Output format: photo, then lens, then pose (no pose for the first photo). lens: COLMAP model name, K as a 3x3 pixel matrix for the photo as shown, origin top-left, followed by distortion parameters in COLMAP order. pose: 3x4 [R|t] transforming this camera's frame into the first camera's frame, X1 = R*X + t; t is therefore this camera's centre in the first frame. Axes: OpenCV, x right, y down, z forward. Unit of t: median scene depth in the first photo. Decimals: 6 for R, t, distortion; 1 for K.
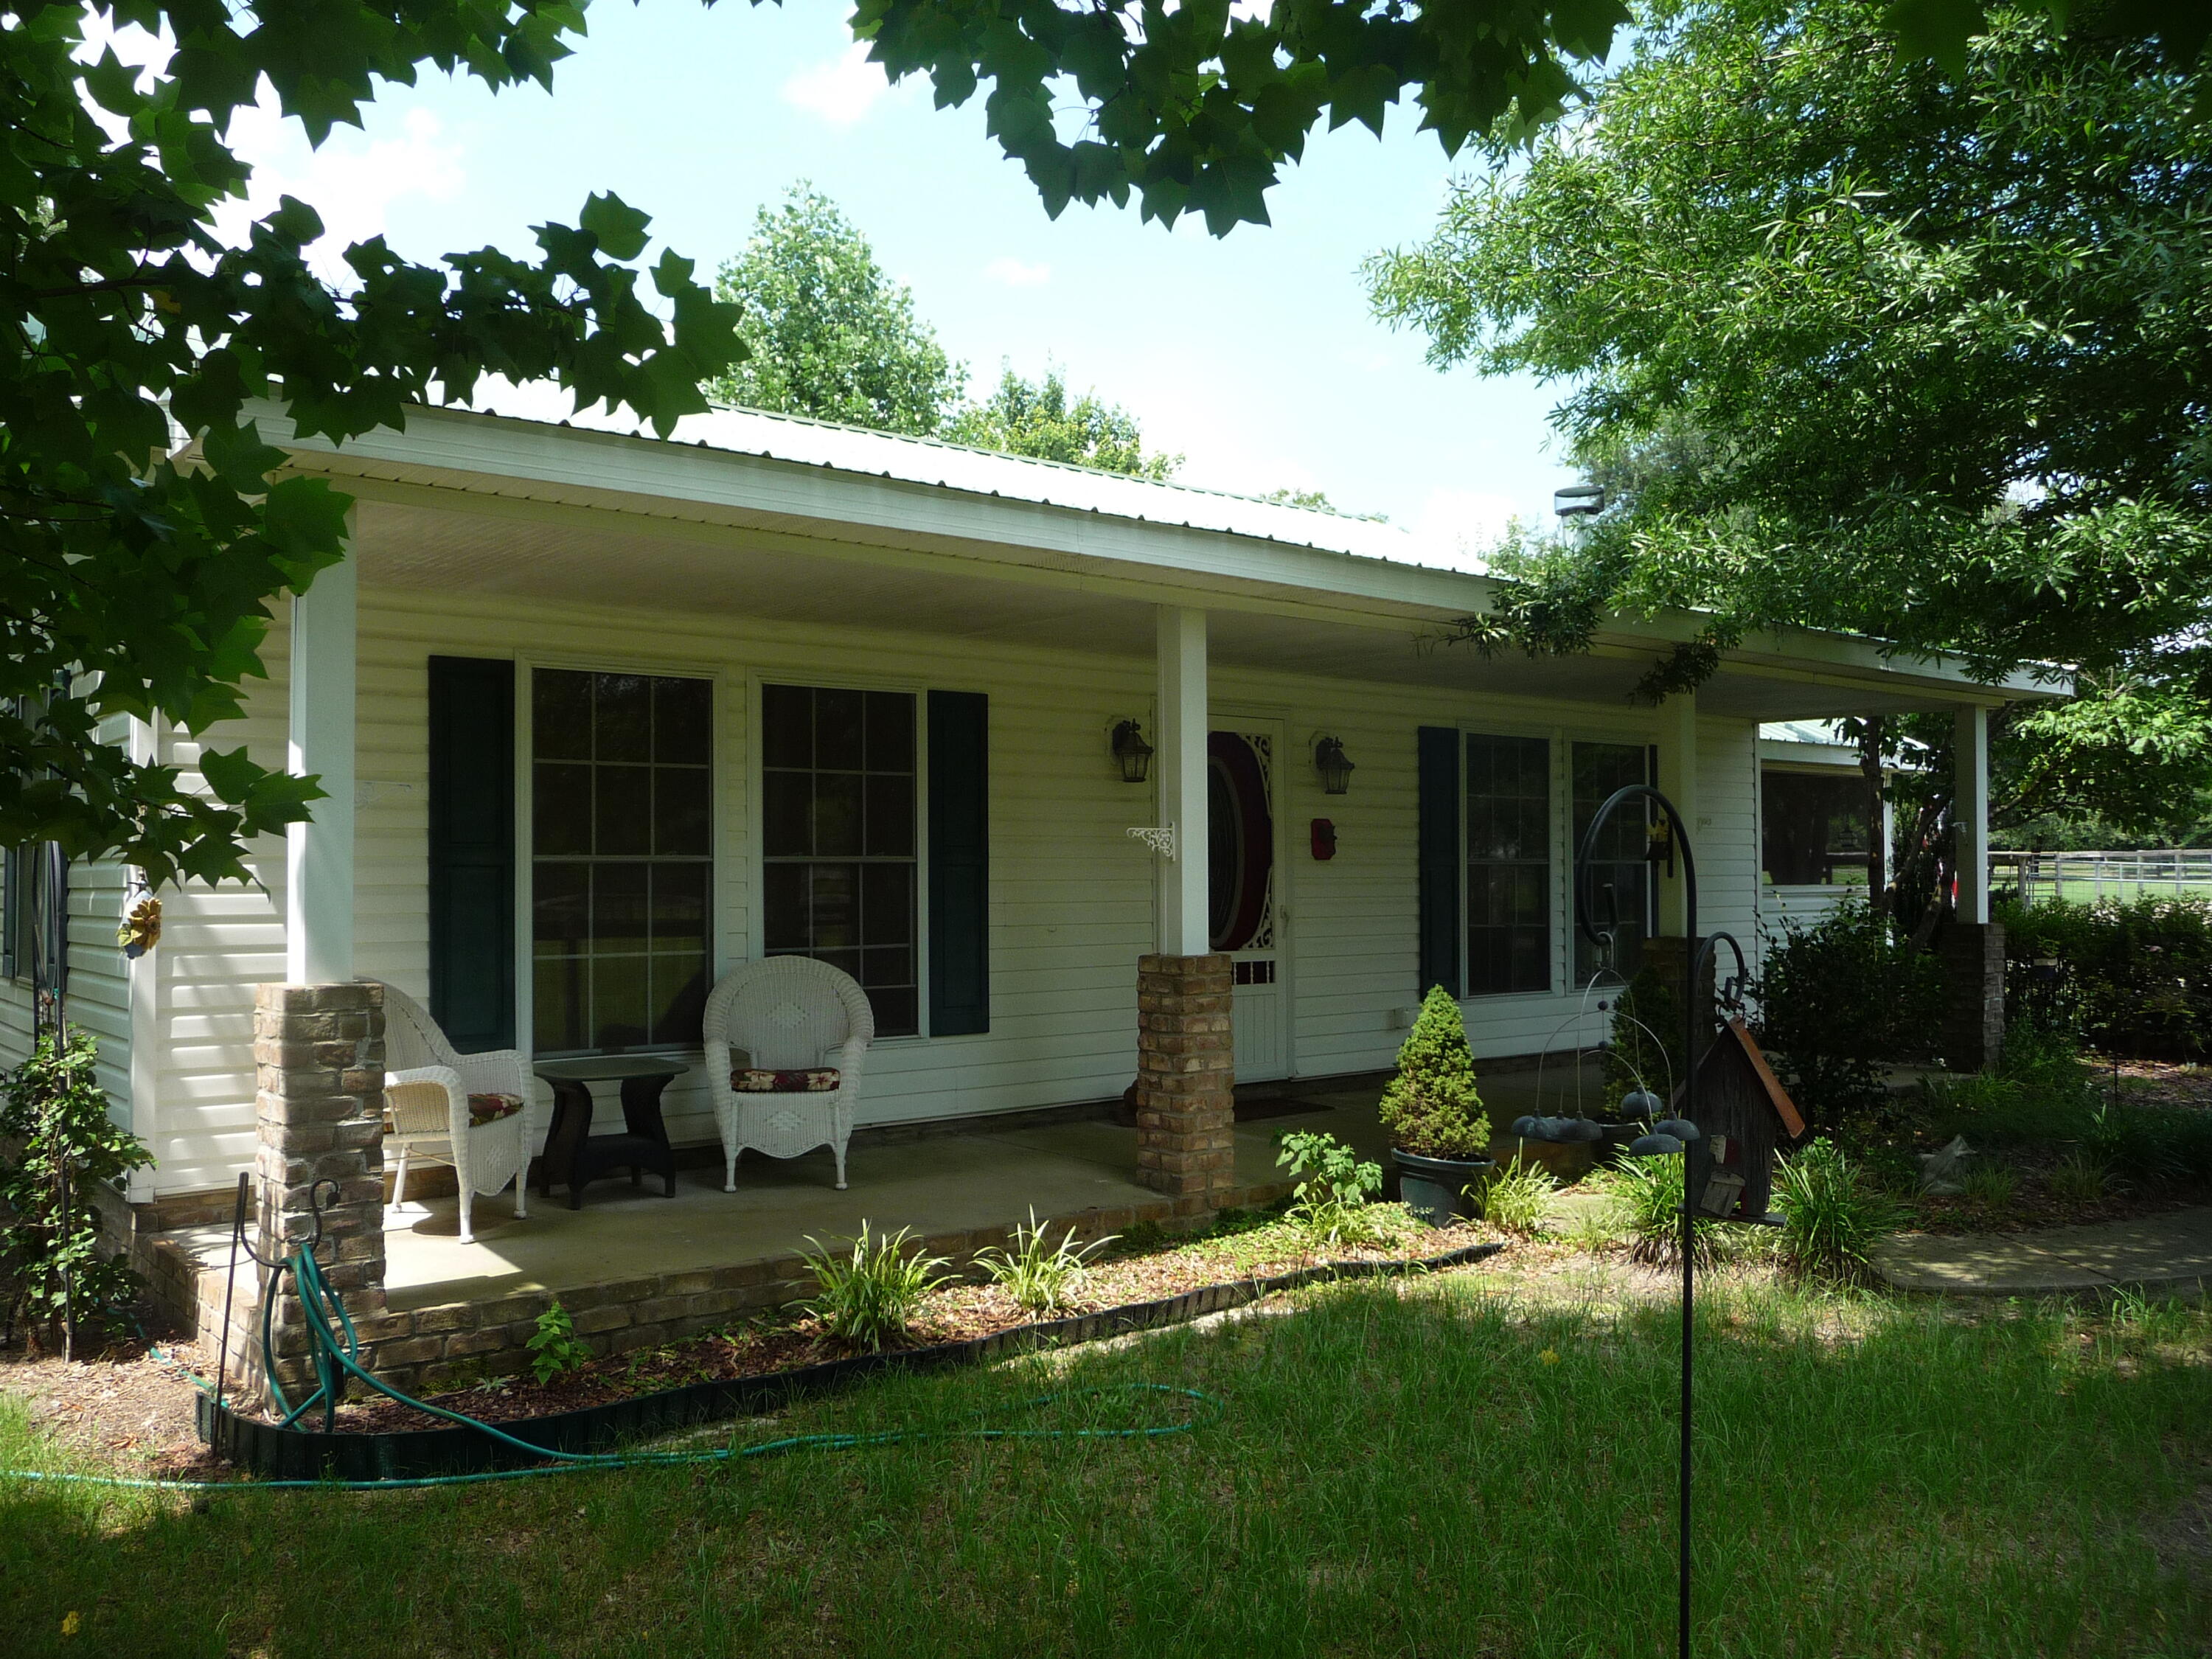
lens RADIAL K [[1784.8, 0, 1106.0], [0, 1784.8, 829.5], [0, 0, 1]] dist [-0.002234, -0.000140]
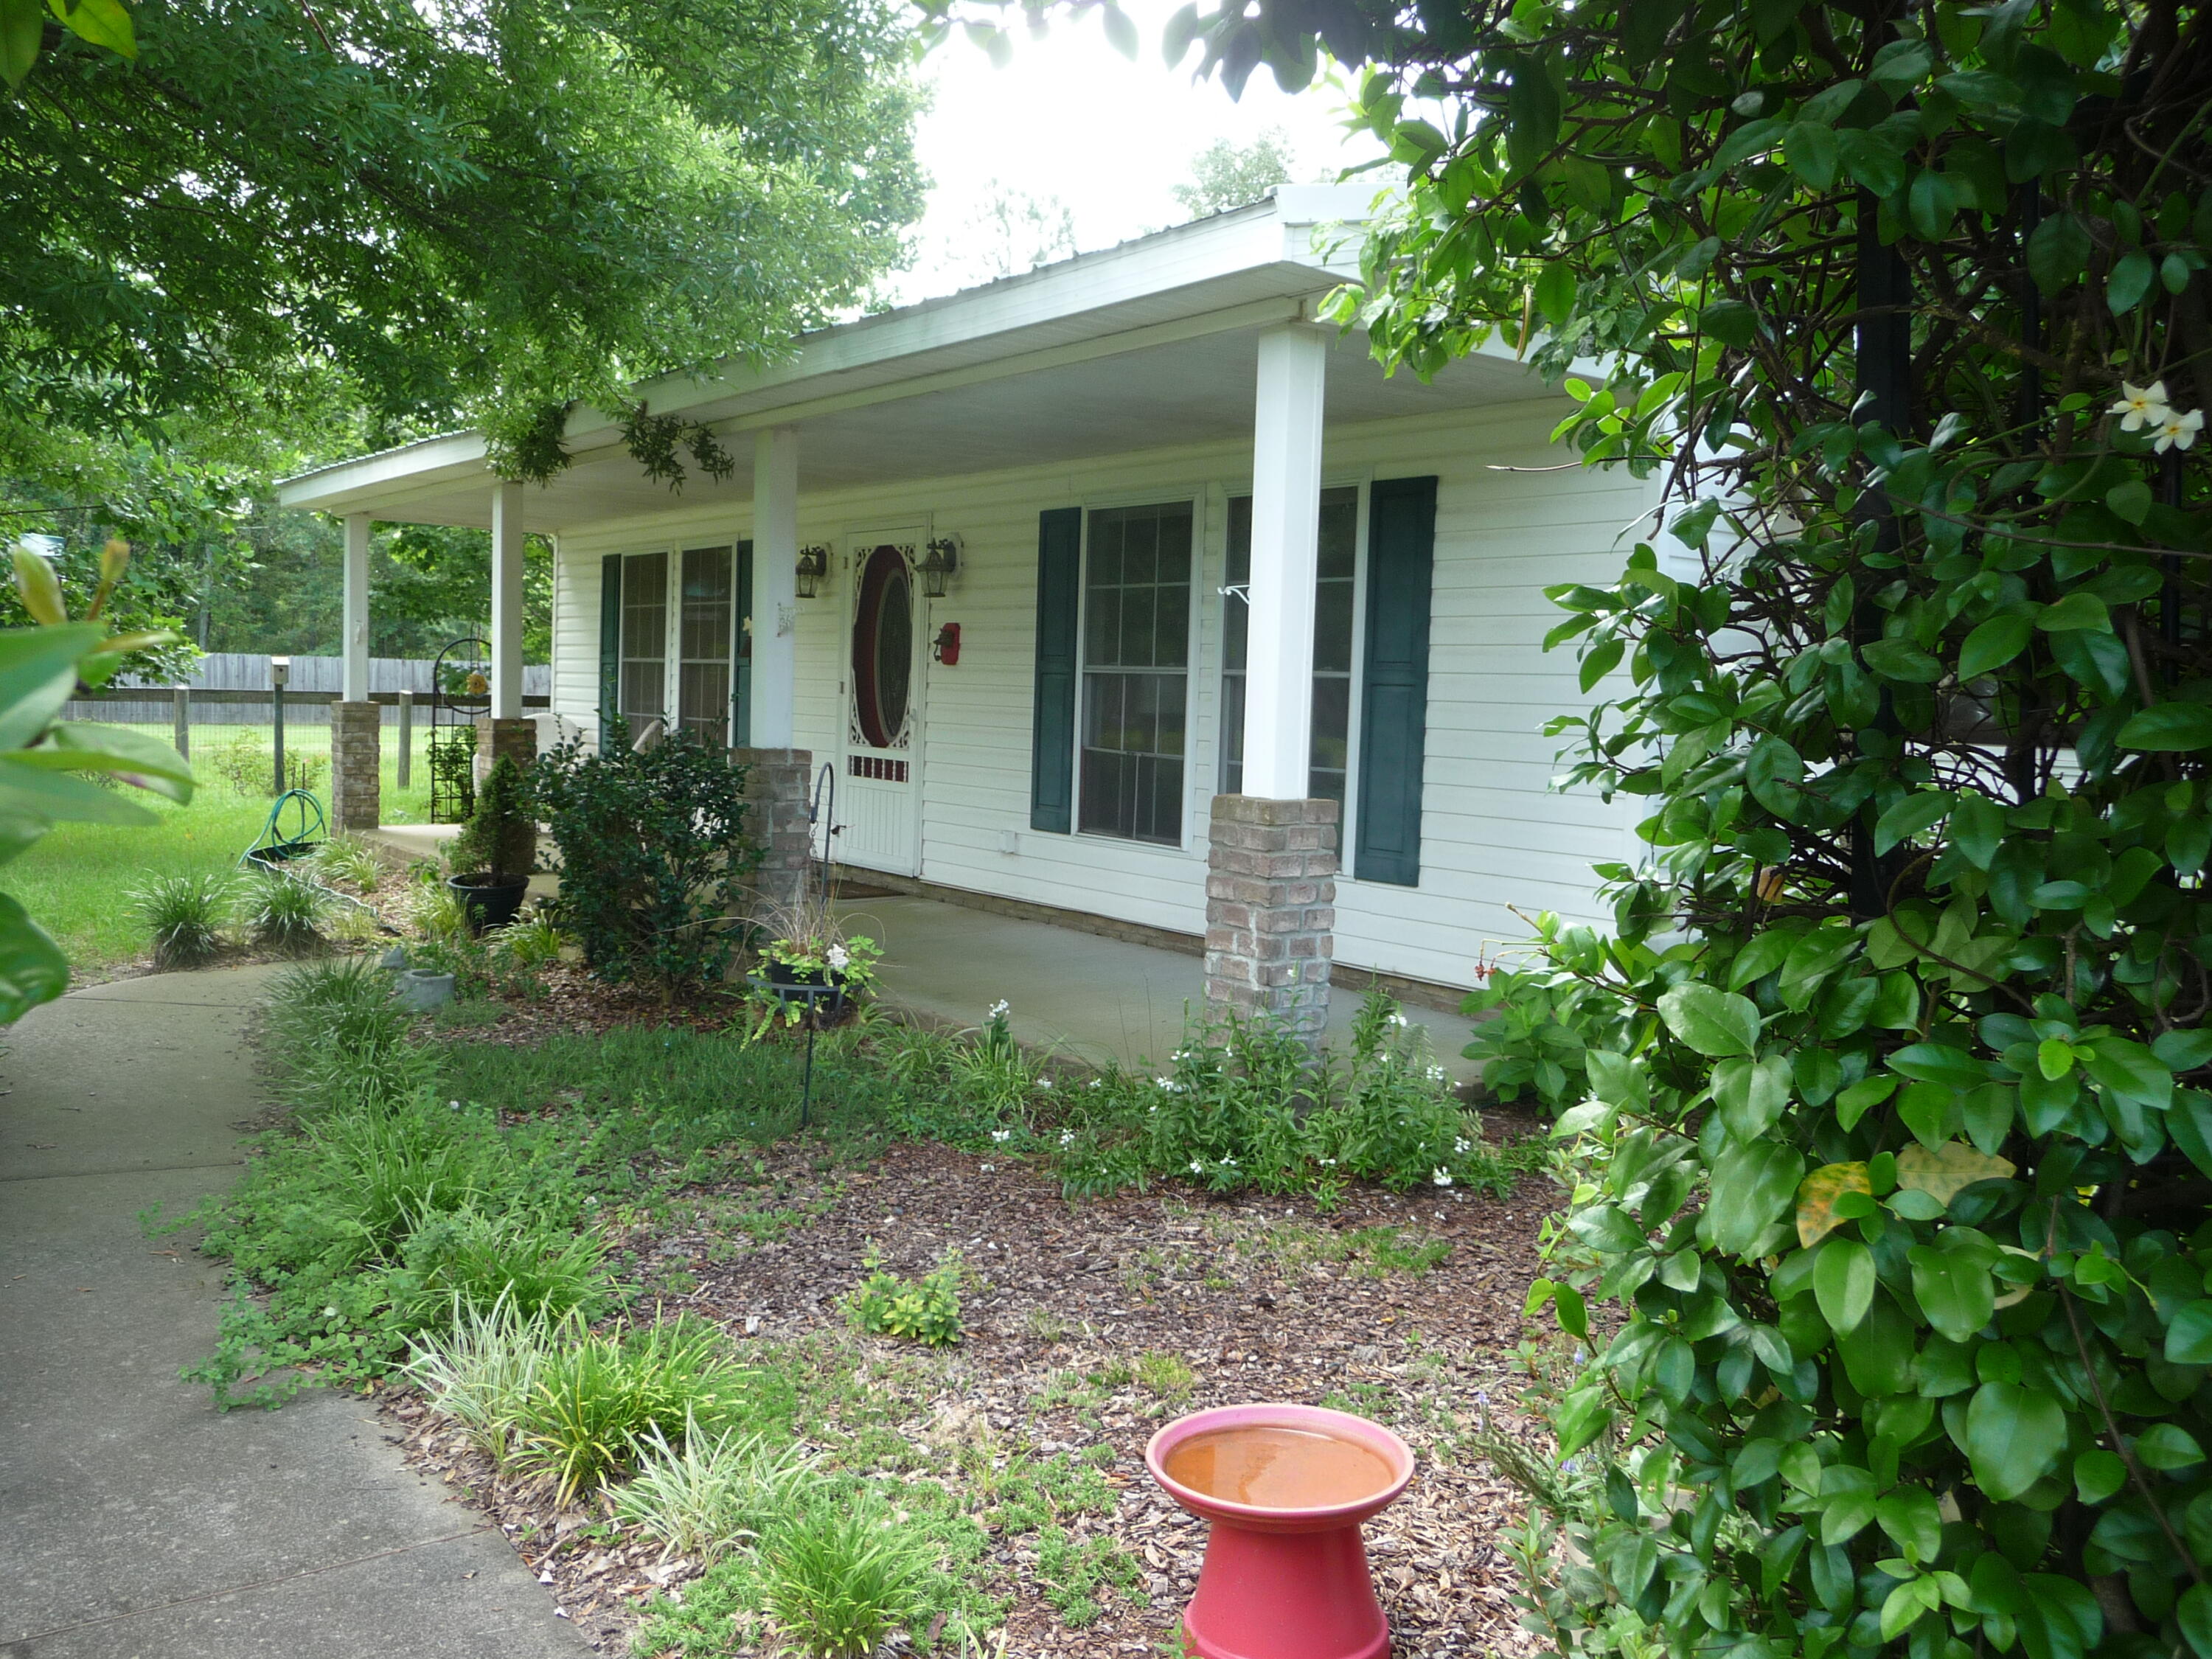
lens RADIAL K [[1784.8, 0, 1106.0], [0, 1784.8, 829.5], [0, 0, 1]] dist [-0.002234, -0.000140]
pose [[-0.001059, 0.083227, -0.996530, 1.122574], [-0.005507, 0.996515, 0.083231, 0.025565], [0.999984, 0.005576, -0.000597, 1.103575]]
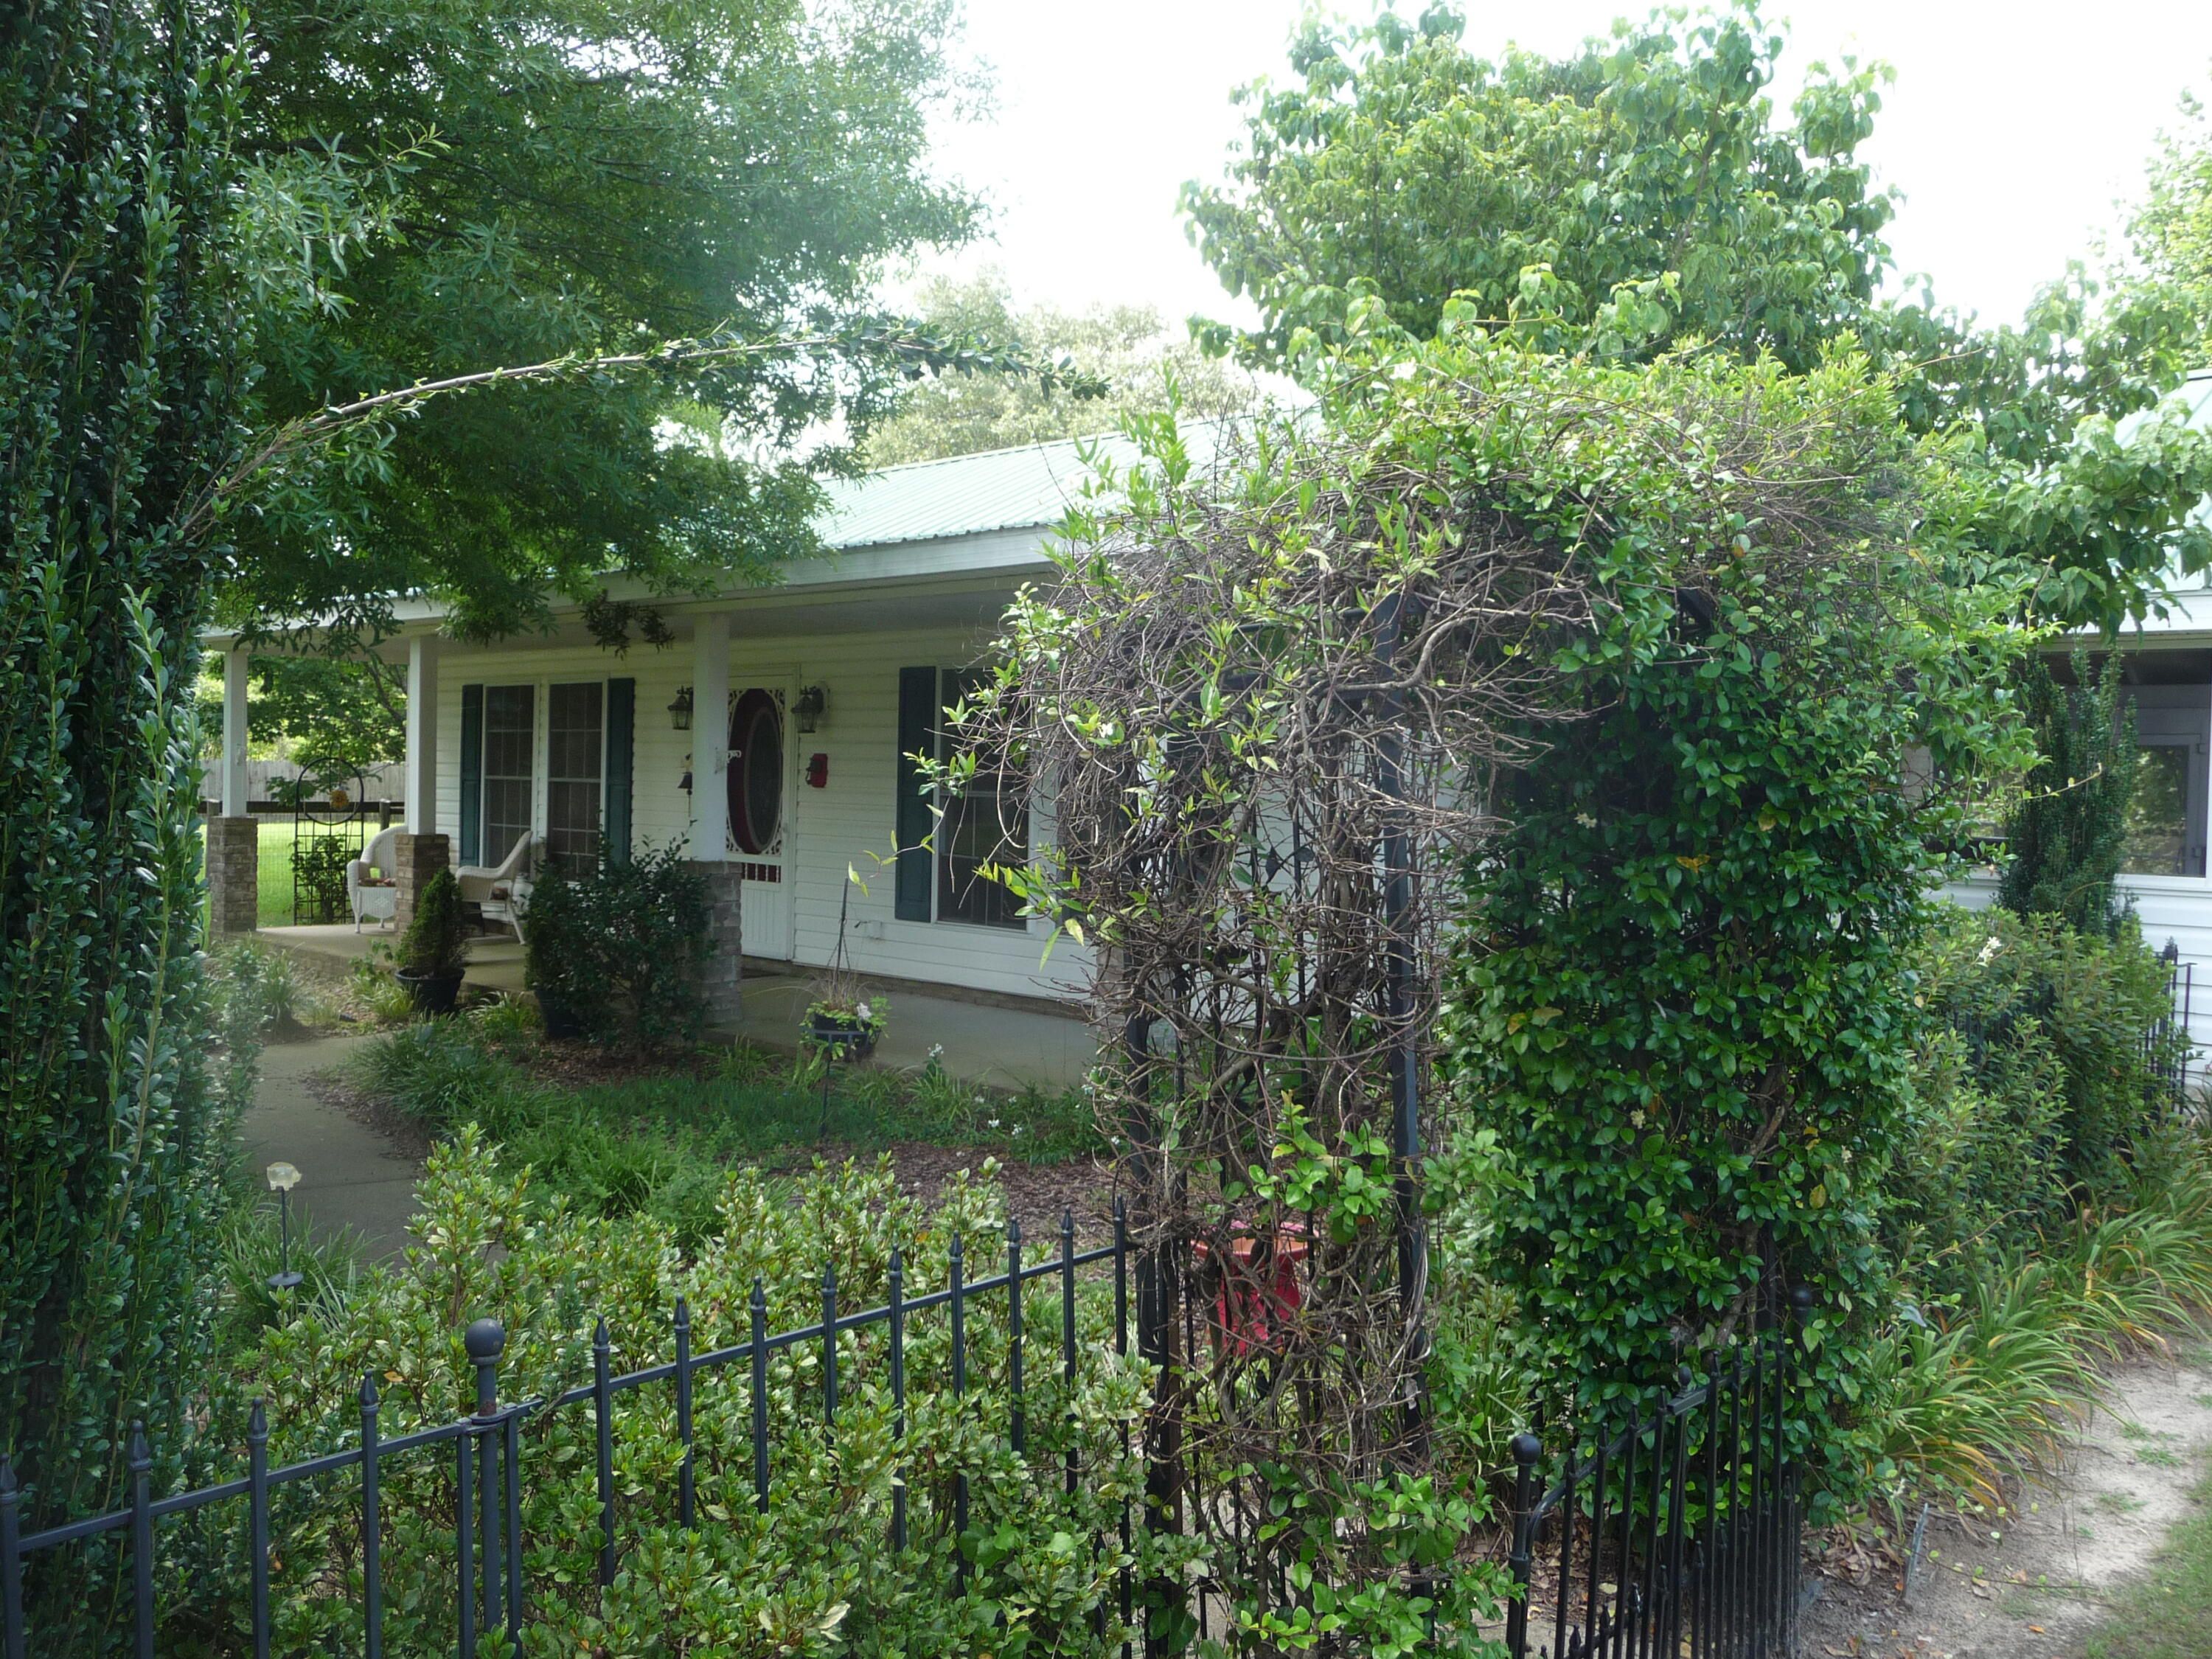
lens RADIAL K [[1784.8, 0, 1106.0], [0, 1784.8, 829.5], [0, 0, 1]] dist [-0.002234, -0.000140]
pose [[0.171835, 0.036518, -0.984449, 1.368893], [0.001596, 0.999301, 0.037347, 0.000717], [0.985124, -0.007989, 0.171657, 0.998892]]
